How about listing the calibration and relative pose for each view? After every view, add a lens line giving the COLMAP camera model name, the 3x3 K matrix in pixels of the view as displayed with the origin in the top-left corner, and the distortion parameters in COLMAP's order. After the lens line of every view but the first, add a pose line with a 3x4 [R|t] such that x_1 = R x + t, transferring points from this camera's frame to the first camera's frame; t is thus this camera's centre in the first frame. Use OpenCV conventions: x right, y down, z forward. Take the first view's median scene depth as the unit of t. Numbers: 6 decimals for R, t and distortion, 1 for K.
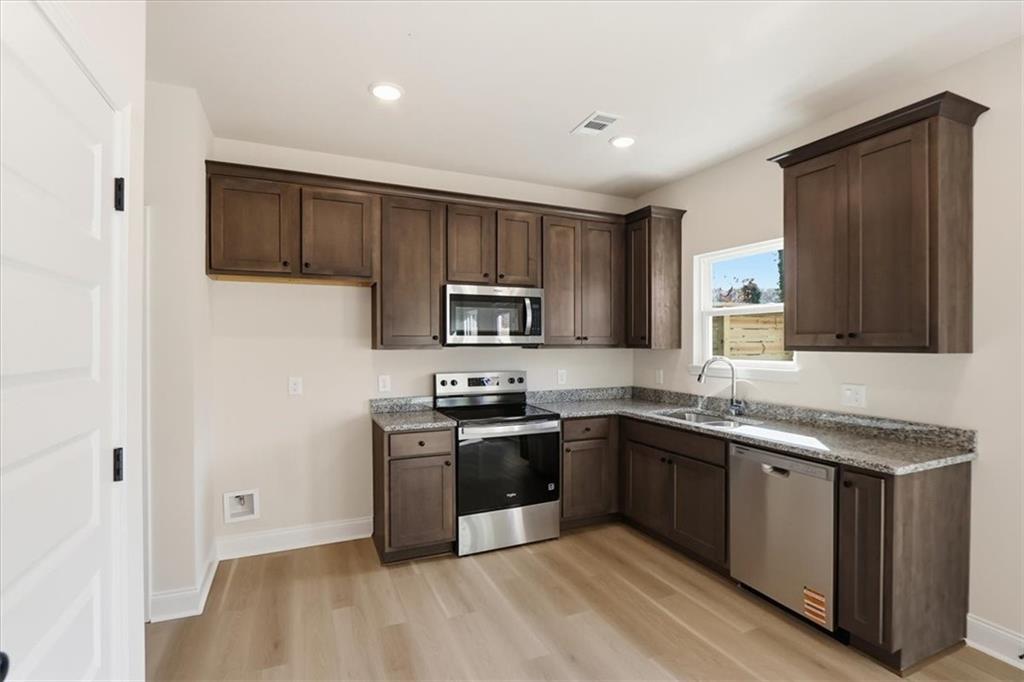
lens RADIAL K [[489.2, 0, 525.7], [0, 489.2, 346.4], [0, 0, 1]] dist [-0.019350, 0.003318]
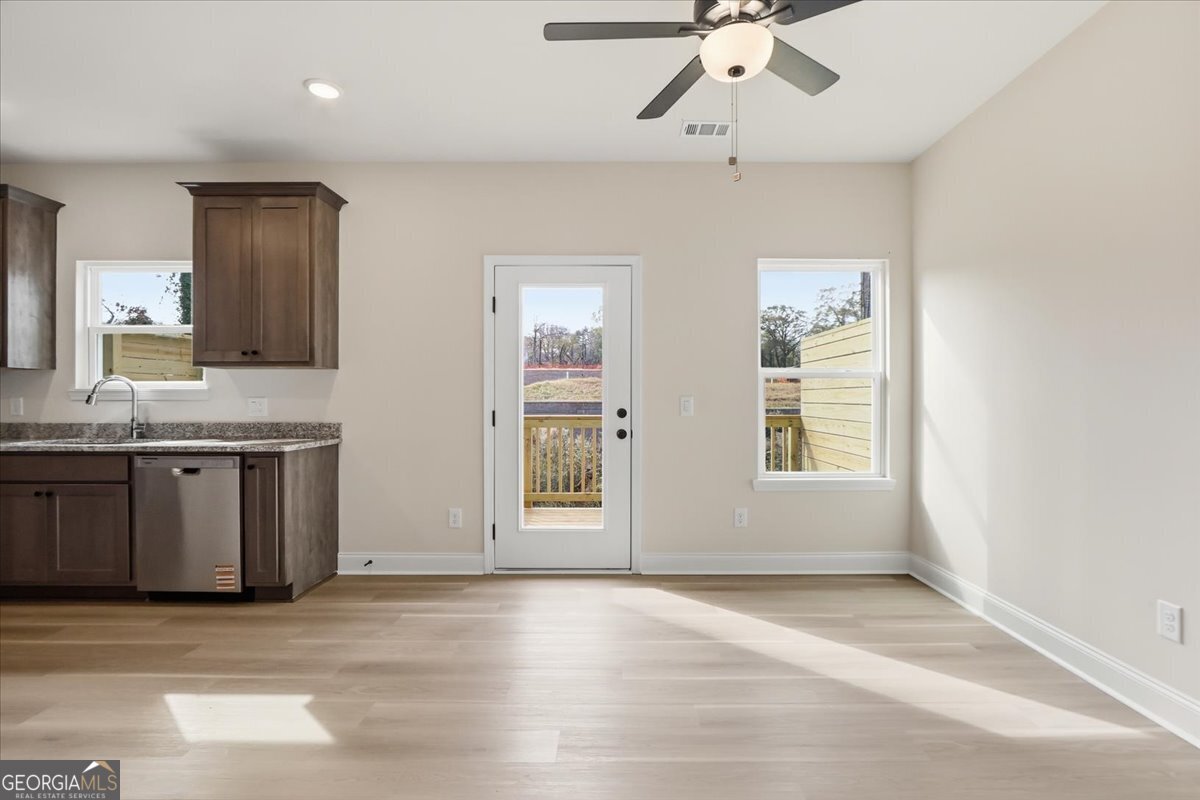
lens RADIAL K [[573.3, 0, 616.8], [0, 573.3, 402.3], [0, 0, 1]] dist [-0.019350, 0.003318]
pose [[0.421584, -0.001043, 0.906789, -0.189369], [0.008319, 0.999962, -0.002718, 0.090601], [-0.906751, 0.008690, 0.421577, -0.336360]]
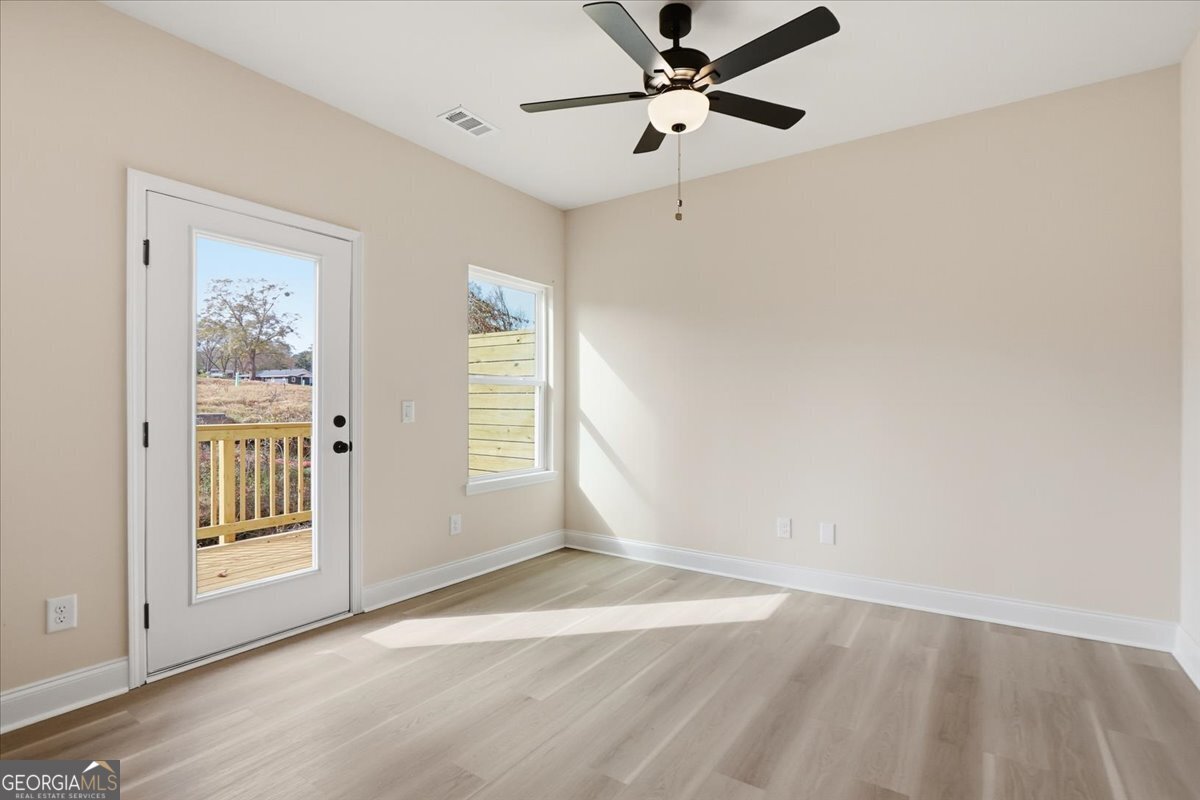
lens RADIAL K [[573.3, 0, 599.0], [0, 573.3, 405.5], [0, 0, 1]] dist [-0.019350, 0.003318]
pose [[-0.514083, 0.001366, 0.857739, -0.151657], [0.010663, 0.999932, 0.004798, 0.083057], [-0.857674, 0.011613, -0.514063, 0.296419]]
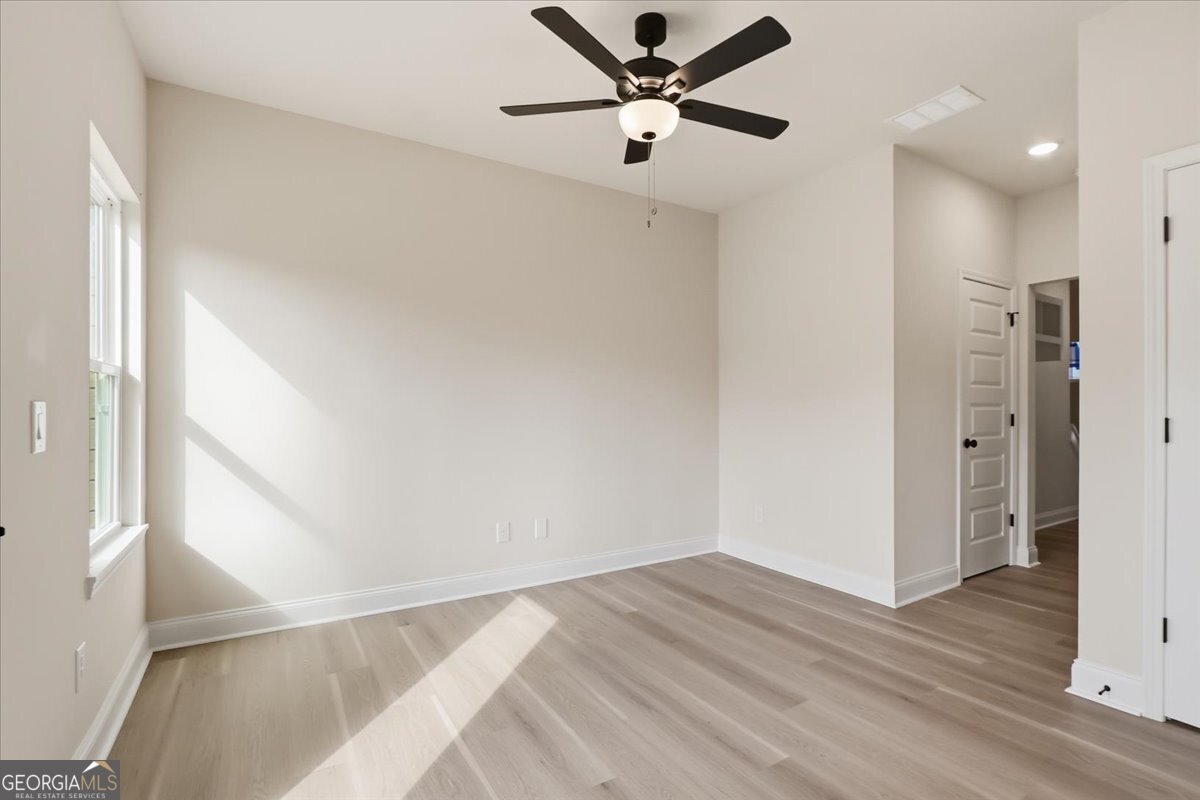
lens RADIAL K [[573.3, 0, 634.5], [0, 573.3, 399.3], [0, 0, 1]] dist [-0.019350, 0.003318]
pose [[-0.988479, 0.000989, -0.151353, 0.582234], [0.001372, 0.999996, -0.002423, 0.075845], [0.151350, -0.002602, -0.988477, 0.572593]]
